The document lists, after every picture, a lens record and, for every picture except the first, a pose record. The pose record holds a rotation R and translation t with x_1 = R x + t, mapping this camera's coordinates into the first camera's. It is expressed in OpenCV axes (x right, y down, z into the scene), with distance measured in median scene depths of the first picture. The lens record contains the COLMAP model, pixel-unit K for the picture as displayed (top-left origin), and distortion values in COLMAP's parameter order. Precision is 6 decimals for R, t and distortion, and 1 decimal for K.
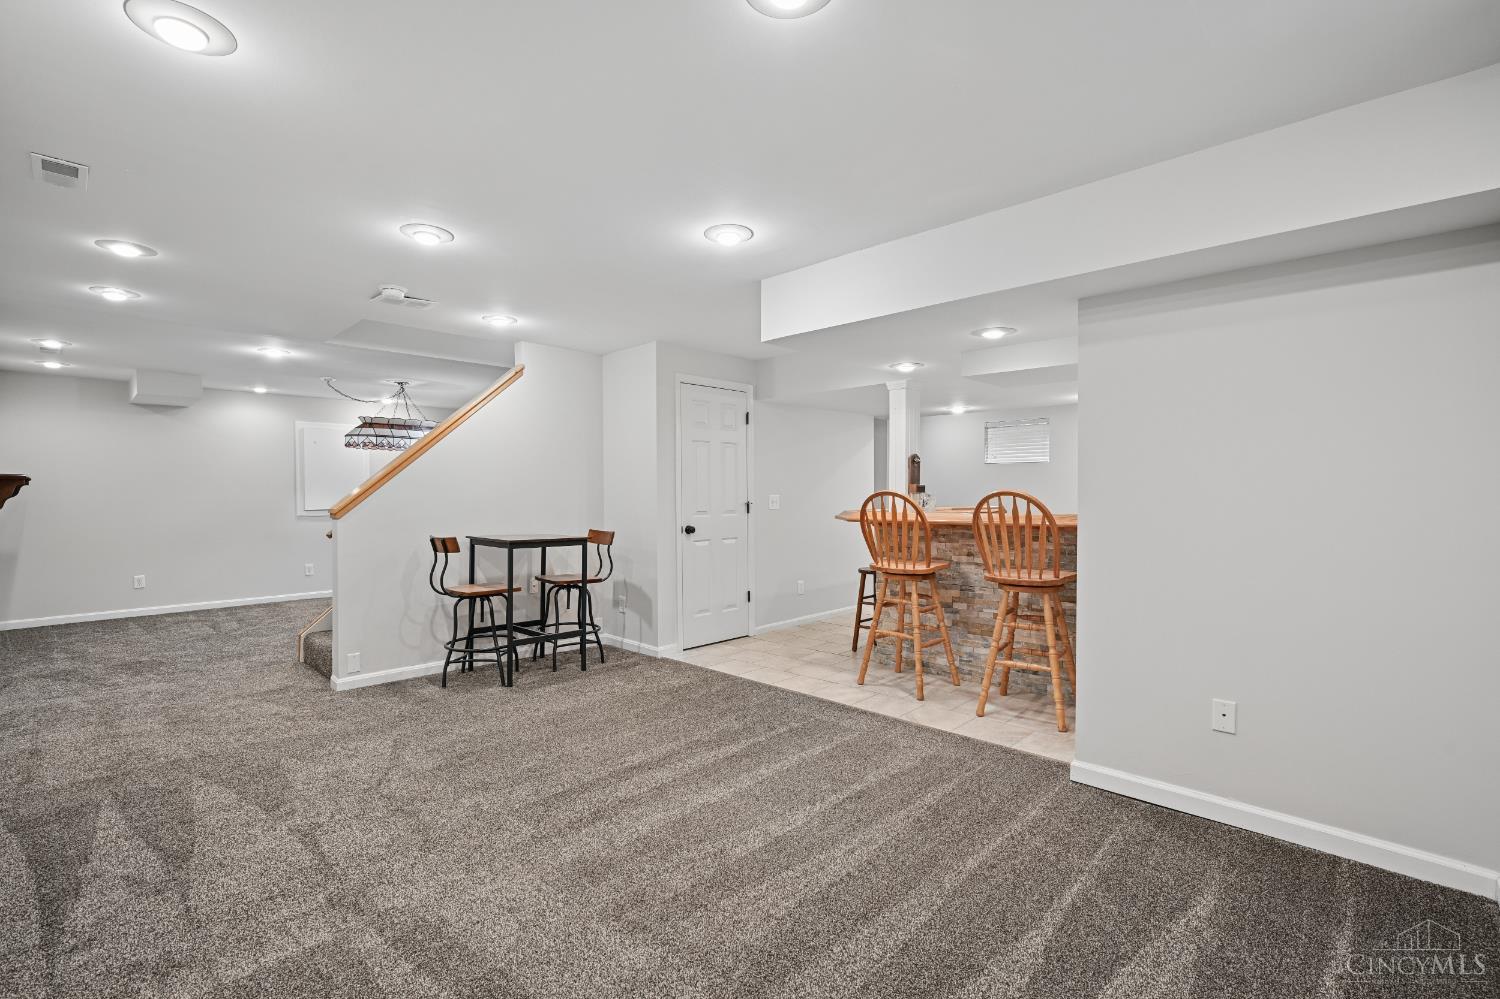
lens RADIAL K [[666.9, 0, 750.0], [0, 666.9, 499.5], [0, 0, 1]] dist [0.001343, 0.000130]
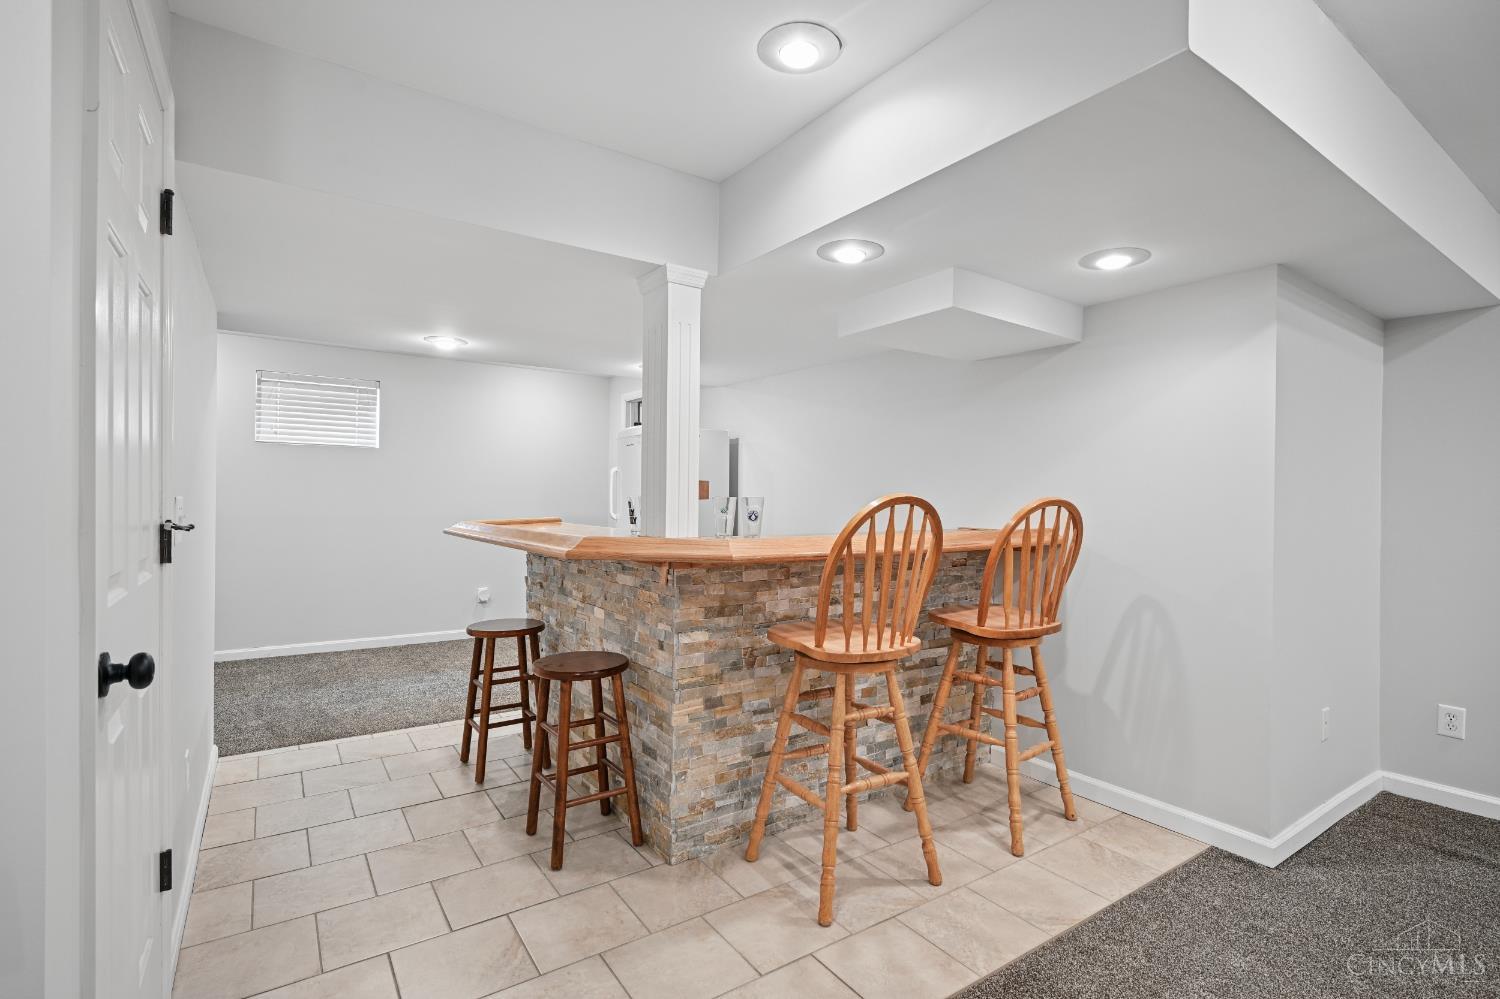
lens RADIAL K [[705.0, 0, 750.0], [0, 705.0, 499.5], [0, 0, 1]] dist [0.000238, -0.000176]
pose [[0.211263, 0.004678, 0.977418, -0.322570], [-0.004831, 0.999981, -0.003742, -0.007389], [-0.977417, -0.003931, 0.211282, 0.986477]]
